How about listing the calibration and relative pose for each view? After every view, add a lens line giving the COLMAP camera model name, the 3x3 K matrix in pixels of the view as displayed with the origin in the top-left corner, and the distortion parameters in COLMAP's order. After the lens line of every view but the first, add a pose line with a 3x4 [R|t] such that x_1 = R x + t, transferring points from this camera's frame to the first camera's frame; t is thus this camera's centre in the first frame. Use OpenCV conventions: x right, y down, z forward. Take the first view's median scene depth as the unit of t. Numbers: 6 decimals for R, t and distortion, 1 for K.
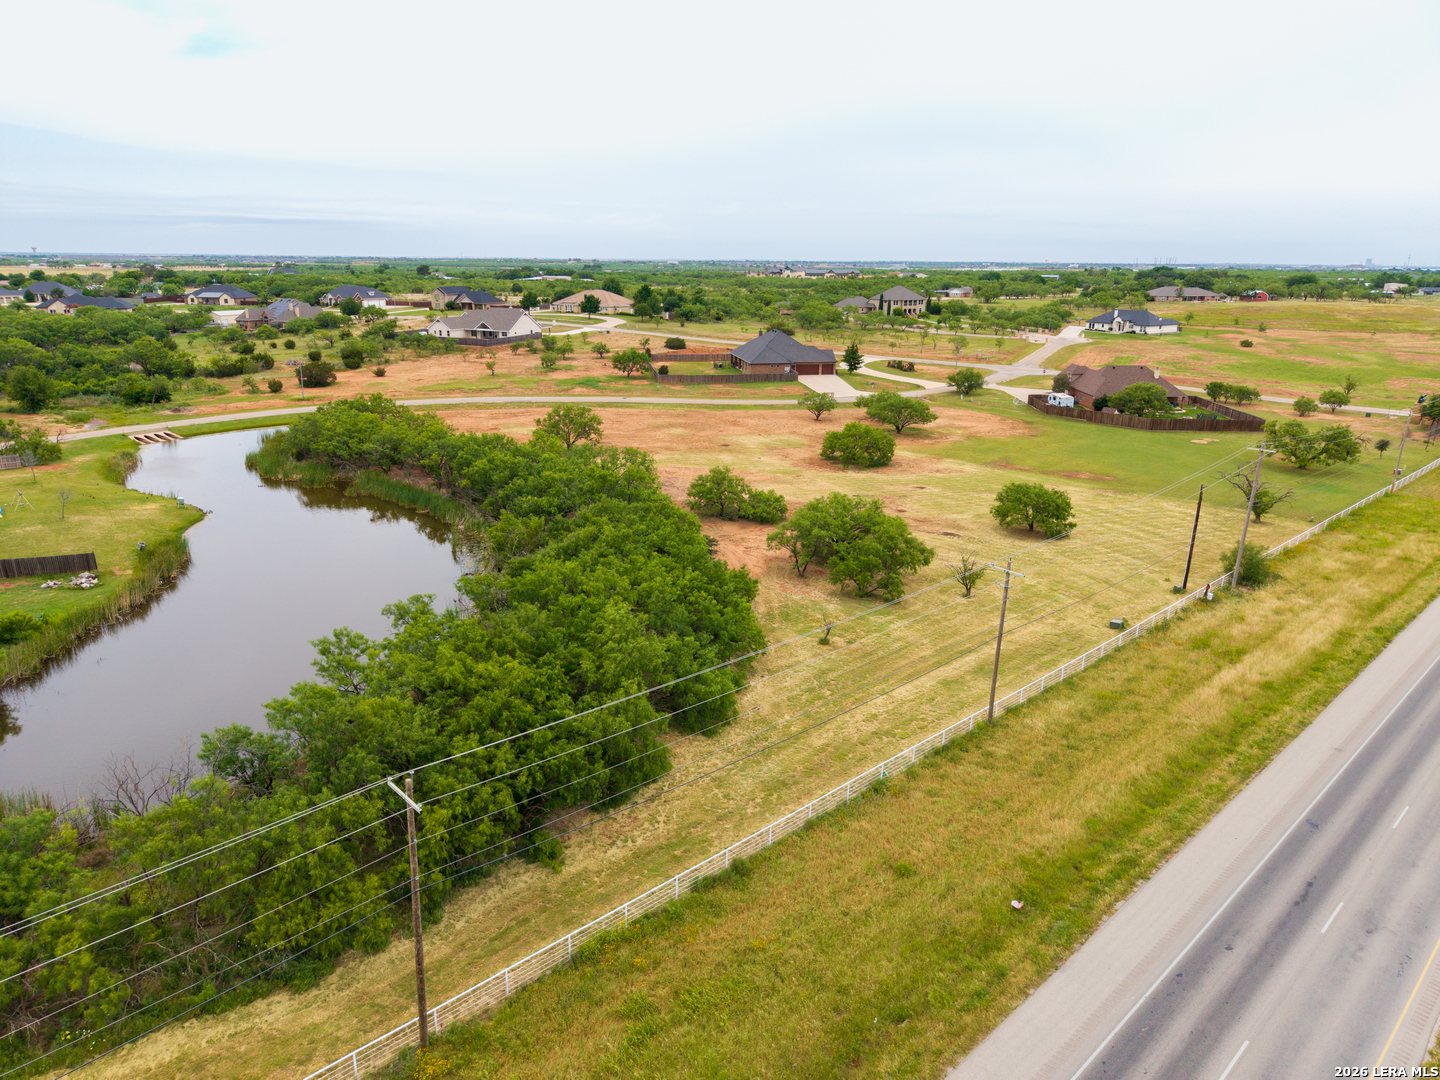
lens RADIAL K [[963.8, 0, 726.7], [0, 963.8, 542.8], [0, 0, 1]] dist [0.020170, -0.021871]
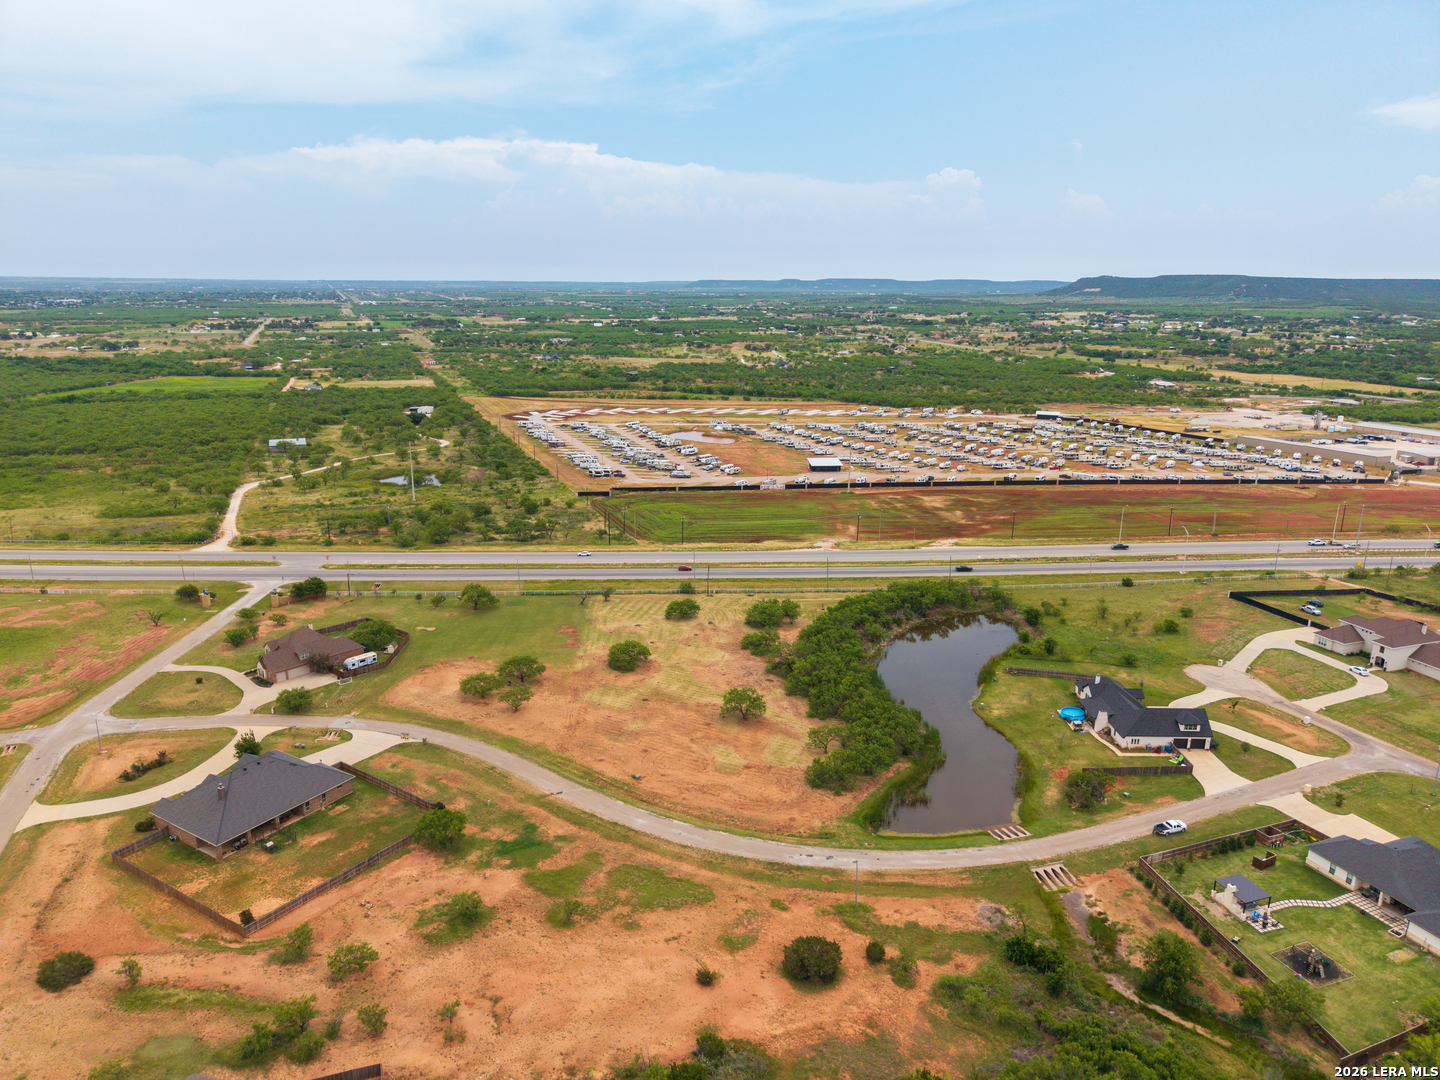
lens RADIAL K [[963.8, 0, 721.8], [0, 963.8, 546.4], [0, 0, 1]] dist [0.020170, -0.021871]
pose [[-0.744868, -0.190932, 0.639310, -0.881767], [0.175468, 0.868395, 0.463789, -0.867458], [-0.643726, 0.457641, -0.613337, 1.548373]]
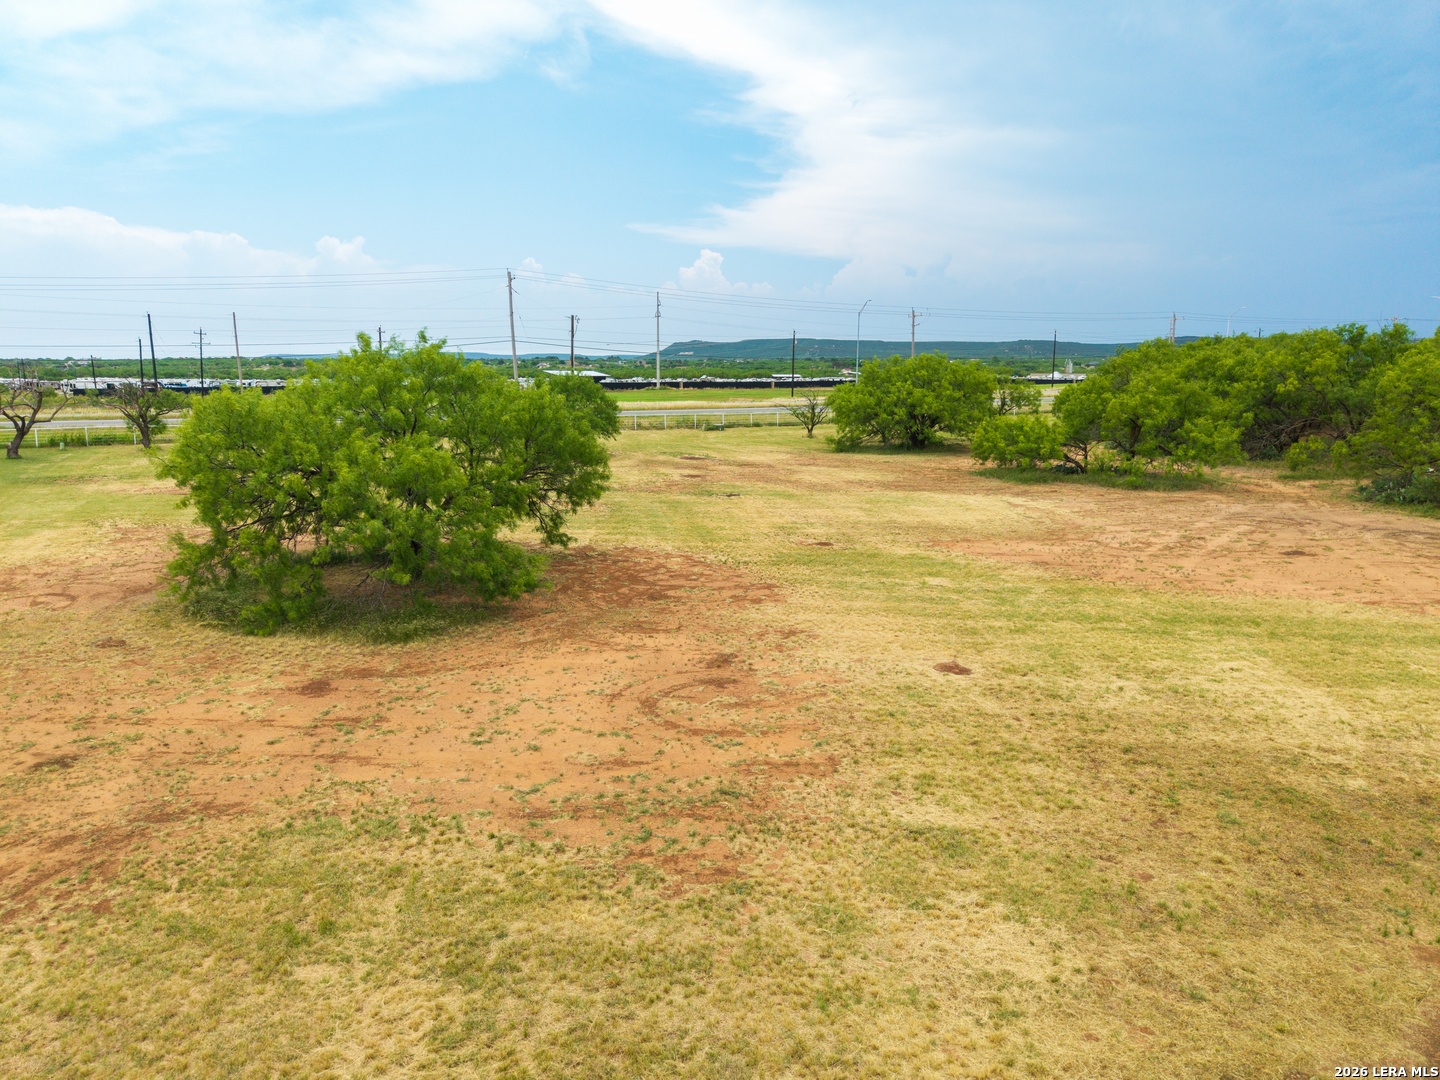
lens RADIAL K [[963.8, 0, 711.8], [0, 963.8, 544.6], [0, 0, 1]] dist [0.020170, -0.021871]
pose [[-0.947315, -0.065835, 0.313463, 0.020351], [0.083356, 0.894257, 0.439723, -0.135724], [-0.309266, 0.442686, -0.841656, 0.944187]]
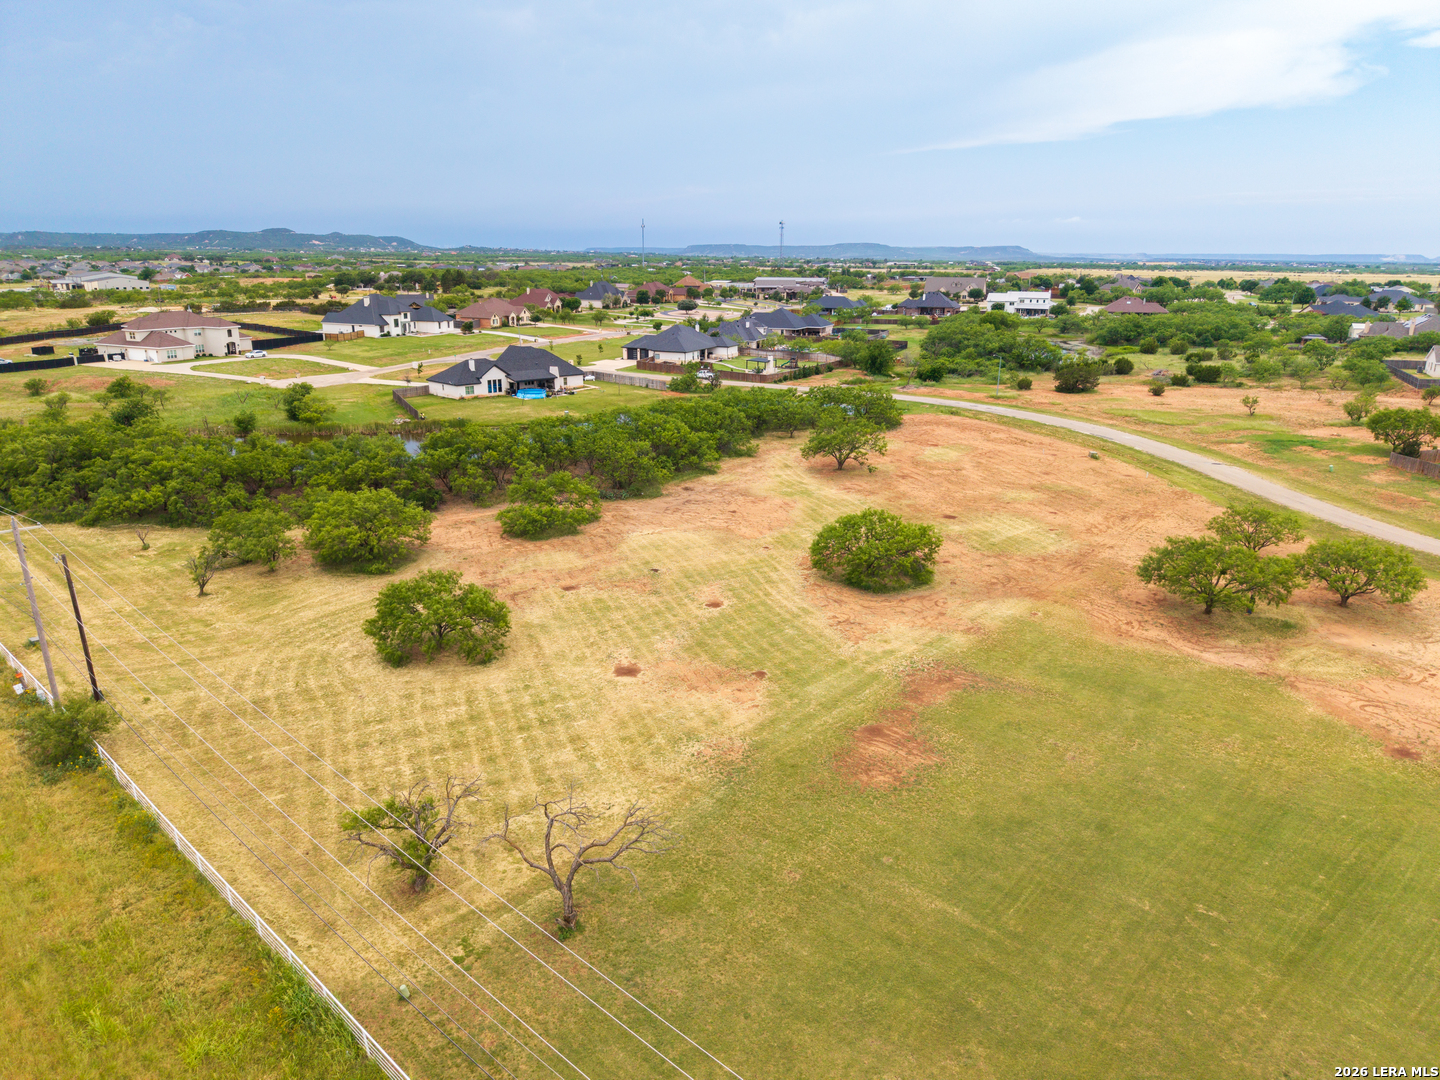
lens RADIAL K [[963.8, 0, 720.9], [0, 963.8, 547.3], [0, 0, 1]] dist [0.020170, -0.021871]
pose [[0.061388, 0.281744, -0.957524, 0.590966], [-0.291257, 0.922637, 0.252806, -0.187710], [0.954673, 0.263367, 0.138699, 0.681086]]
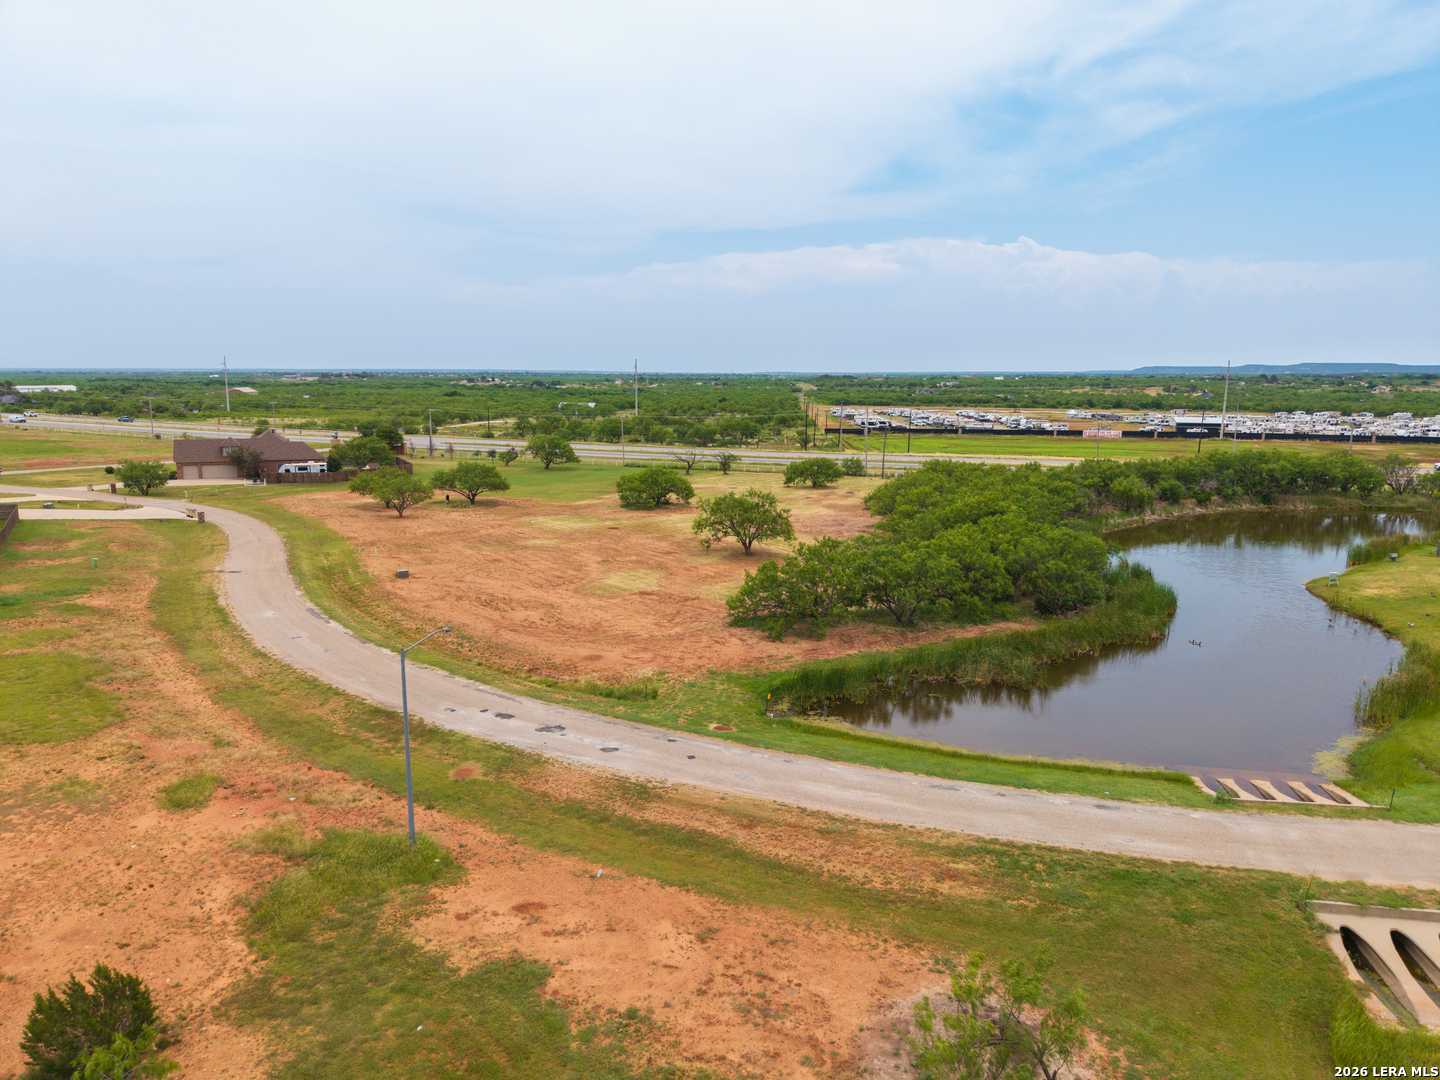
lens RADIAL K [[963.8, 0, 721.5], [0, 963.8, 514.0], [0, 0, 1]] dist [0.020170, -0.021871]
pose [[-0.394223, -0.141801, 0.908009, -0.684704], [0.253455, 0.932931, 0.255733, -0.266336], [-0.883374, 0.330955, -0.331843, 1.070221]]
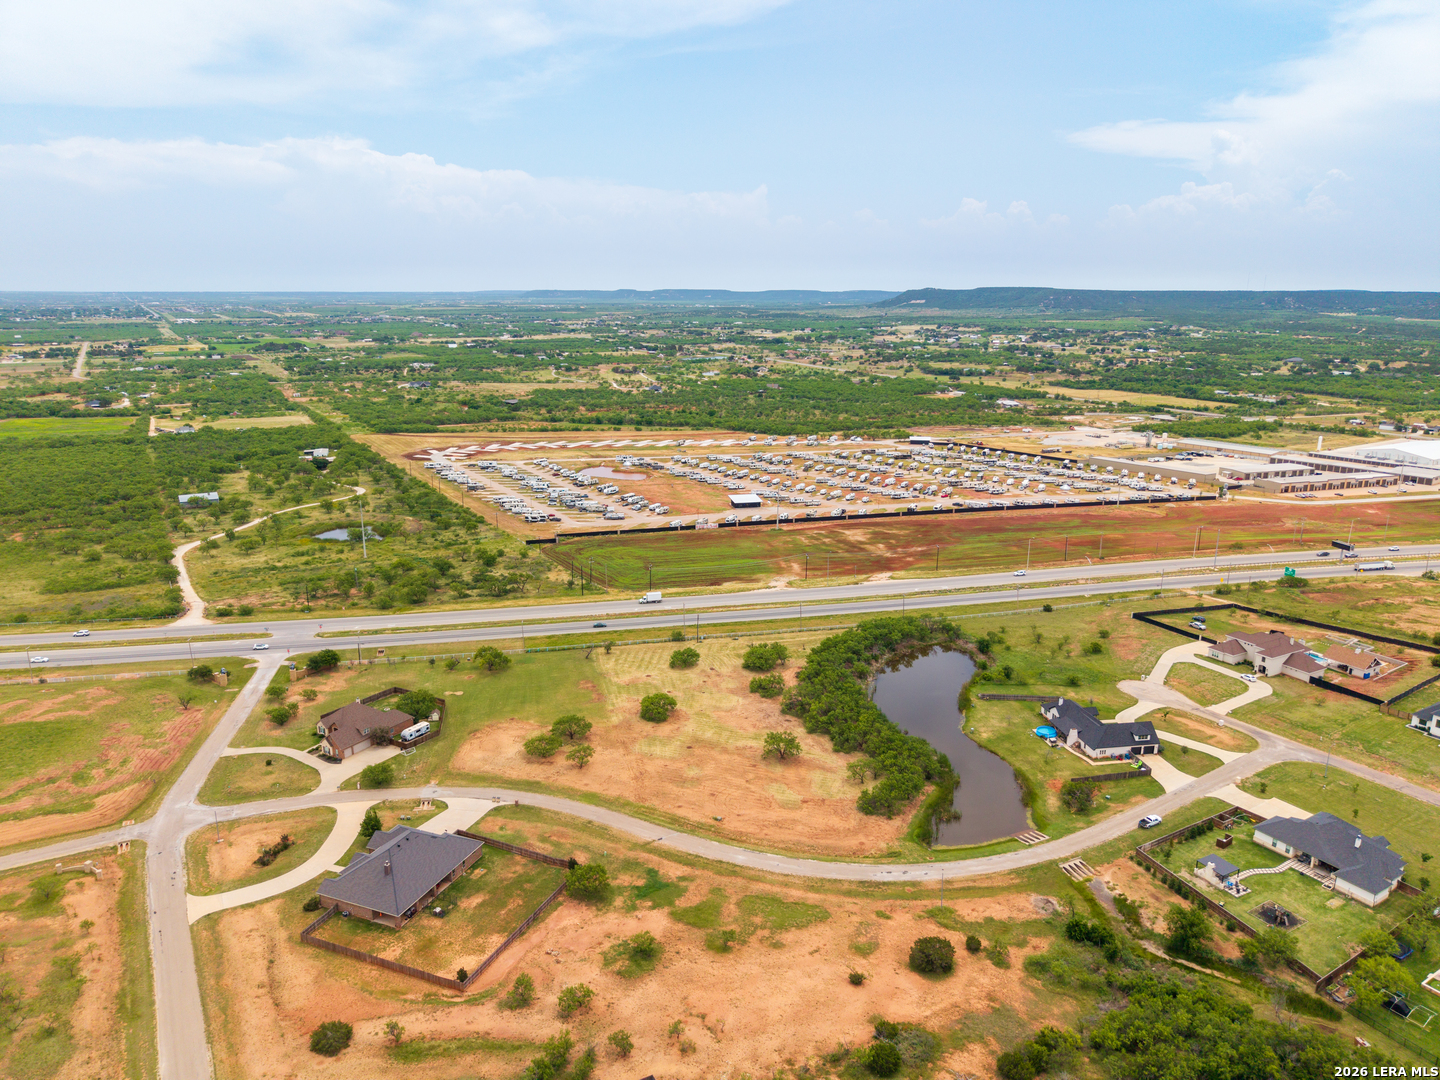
lens RADIAL K [[963.8, 0, 721.6], [0, 963.8, 545.8], [0, 0, 1]] dist [0.020170, -0.021871]
pose [[-0.846051, -0.148491, 0.512004, -0.765489], [0.140236, 0.864606, 0.482484, -1.081064], [-0.514326, 0.480007, -0.710677, 1.794307]]
